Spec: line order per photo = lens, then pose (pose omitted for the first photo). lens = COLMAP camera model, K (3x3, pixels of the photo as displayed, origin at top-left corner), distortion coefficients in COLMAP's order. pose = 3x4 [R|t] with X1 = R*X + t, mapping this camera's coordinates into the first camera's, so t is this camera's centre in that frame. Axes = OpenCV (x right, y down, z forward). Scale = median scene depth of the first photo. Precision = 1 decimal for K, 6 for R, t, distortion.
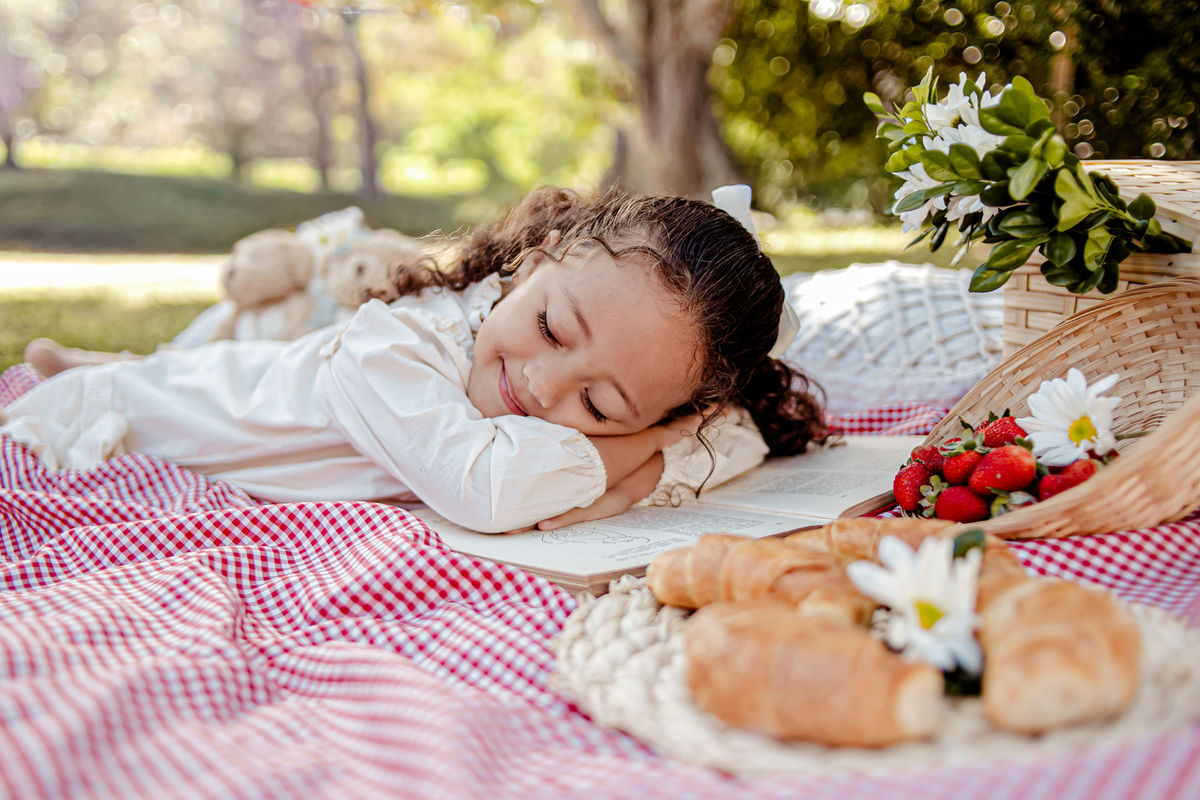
lens RADIAL K [[1174.1, 0, 603.8], [0, 1174.1, 397.7], [0, 0, 1]] dist [0.055088, 0.000000]
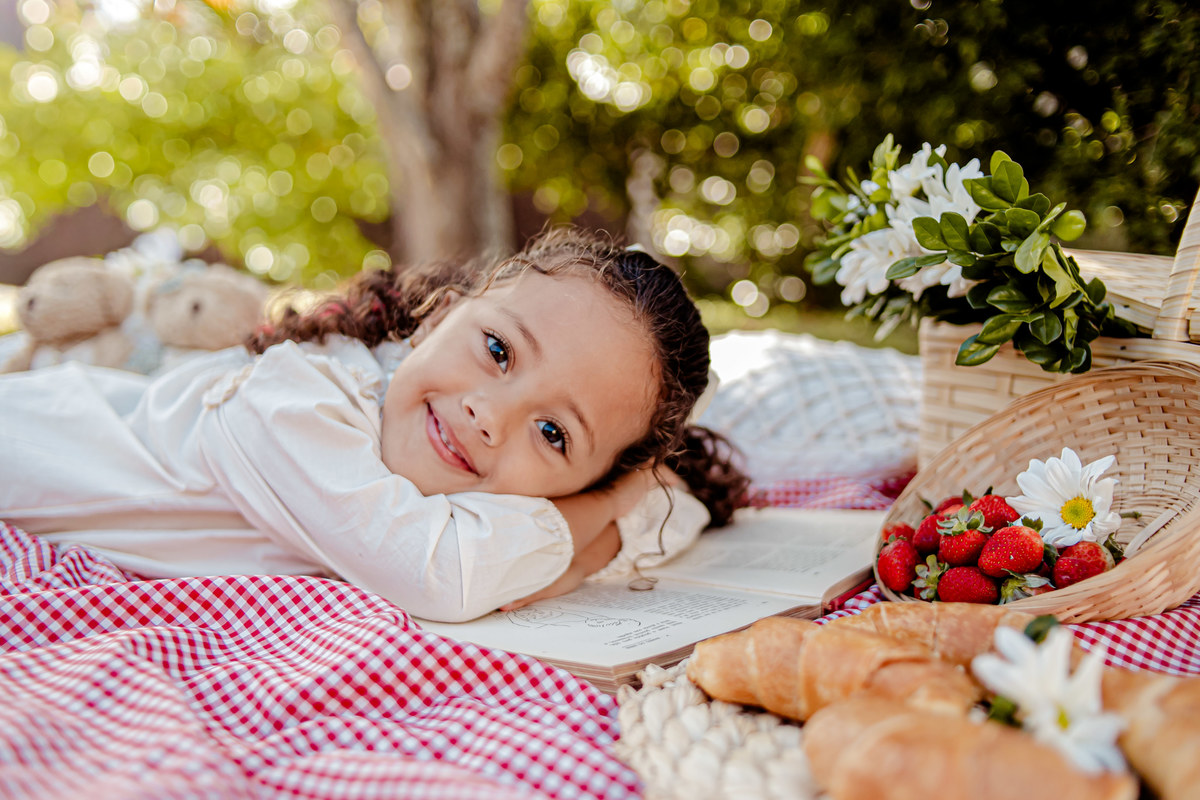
lens RADIAL K [[1174.1, 0, 590.3], [0, 1174.1, 413.5], [0, 0, 1]] dist [0.055088, 0.000000]
pose [[0.976910, 0.041114, 0.209656, -0.187878], [-0.032643, 0.998511, -0.043710, 0.002447], [-0.211141, 0.035857, 0.976798, 0.119127]]
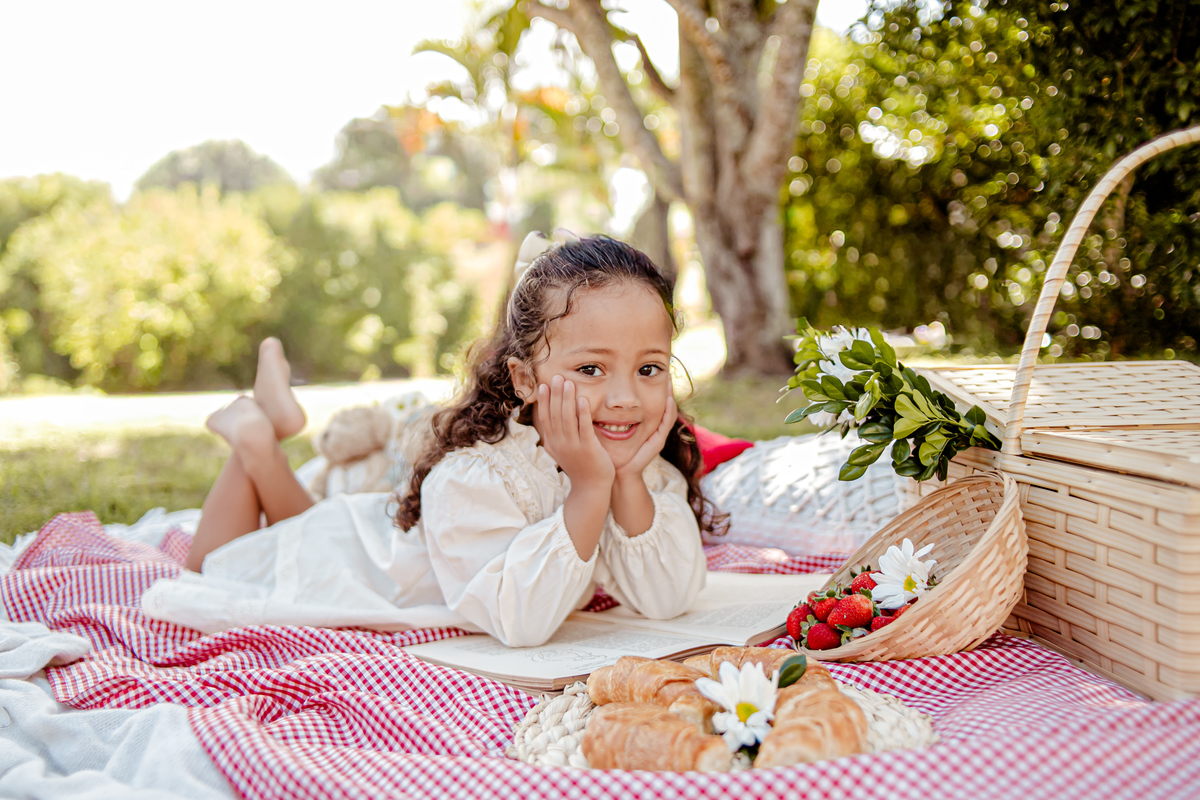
lens RADIAL K [[1174.1, 0, 601.9], [0, 1174.1, 410.3], [0, 0, 1]] dist [0.055088, 0.000000]
pose [[0.996744, -0.008196, -0.080209, 0.145049], [0.001297, 0.996321, -0.085693, -0.054289], [0.080616, 0.085310, 0.993088, -0.409919]]
